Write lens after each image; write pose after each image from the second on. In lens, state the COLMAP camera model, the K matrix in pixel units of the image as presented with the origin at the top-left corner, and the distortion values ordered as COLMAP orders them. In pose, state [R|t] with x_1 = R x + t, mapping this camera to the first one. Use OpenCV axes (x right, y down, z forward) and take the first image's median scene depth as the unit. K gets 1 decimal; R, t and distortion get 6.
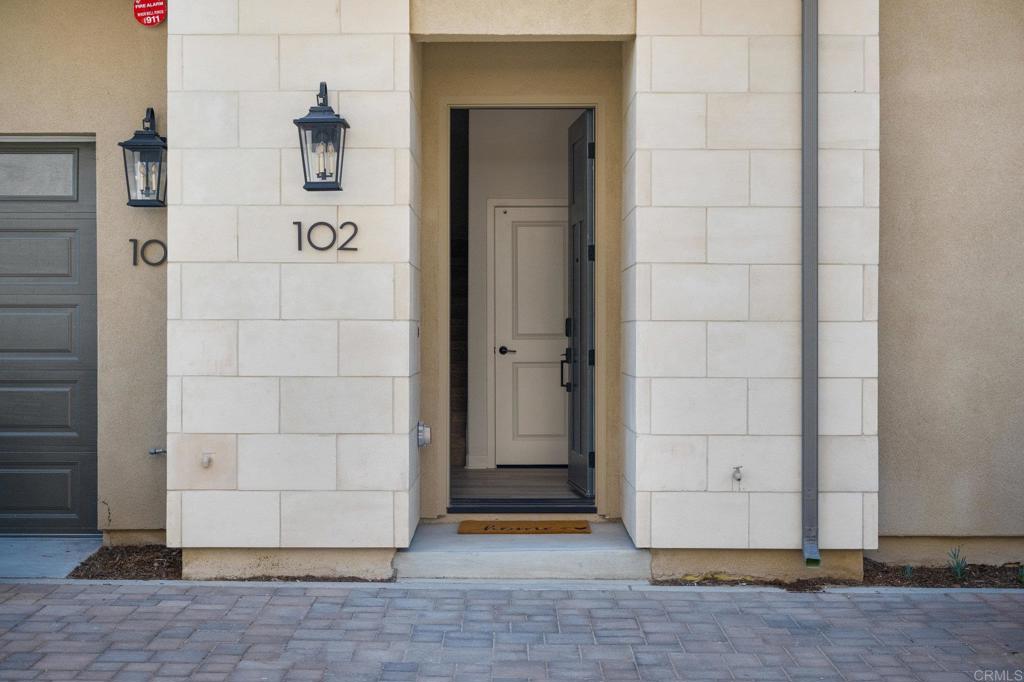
lens RADIAL K [[1533.5, 0, 512.0], [0, 1533.5, 341.0], [0, 0, 1]] dist [-0.162174, 0.018900]
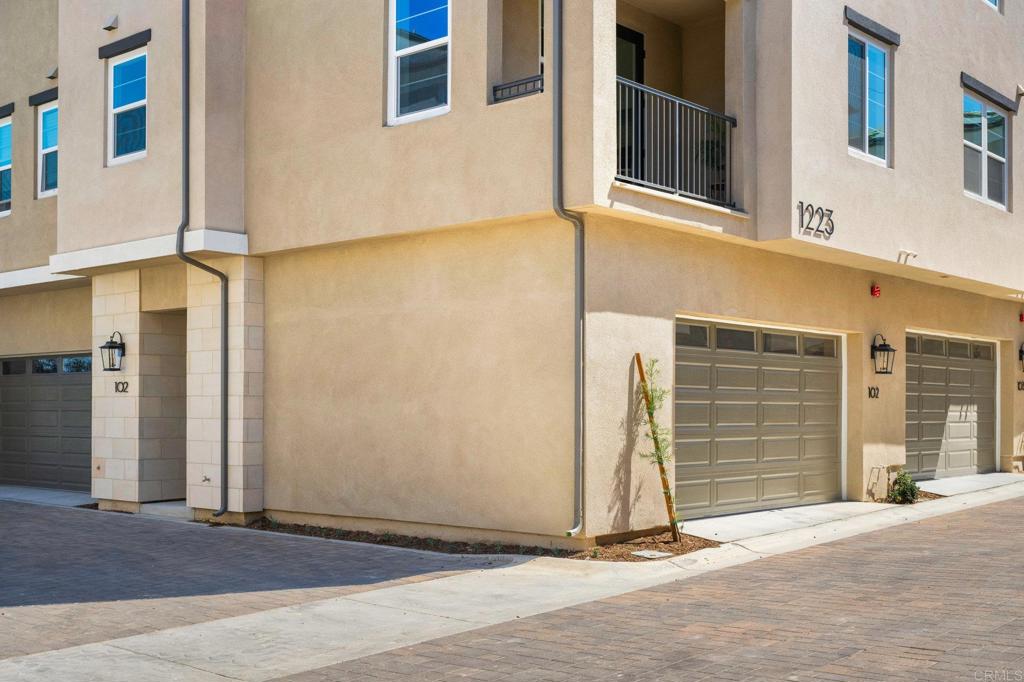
lens RADIAL K [[1185.6, 0, 512.0], [0, 1185.6, 341.0], [0, 0, 1]] dist [-0.000970, -0.002447]
pose [[0.756724, -0.037550, -0.652655, 1.816554], [-0.001448, 0.998250, -0.059112, -0.025065], [0.653733, 0.045677, 0.755346, -0.163663]]
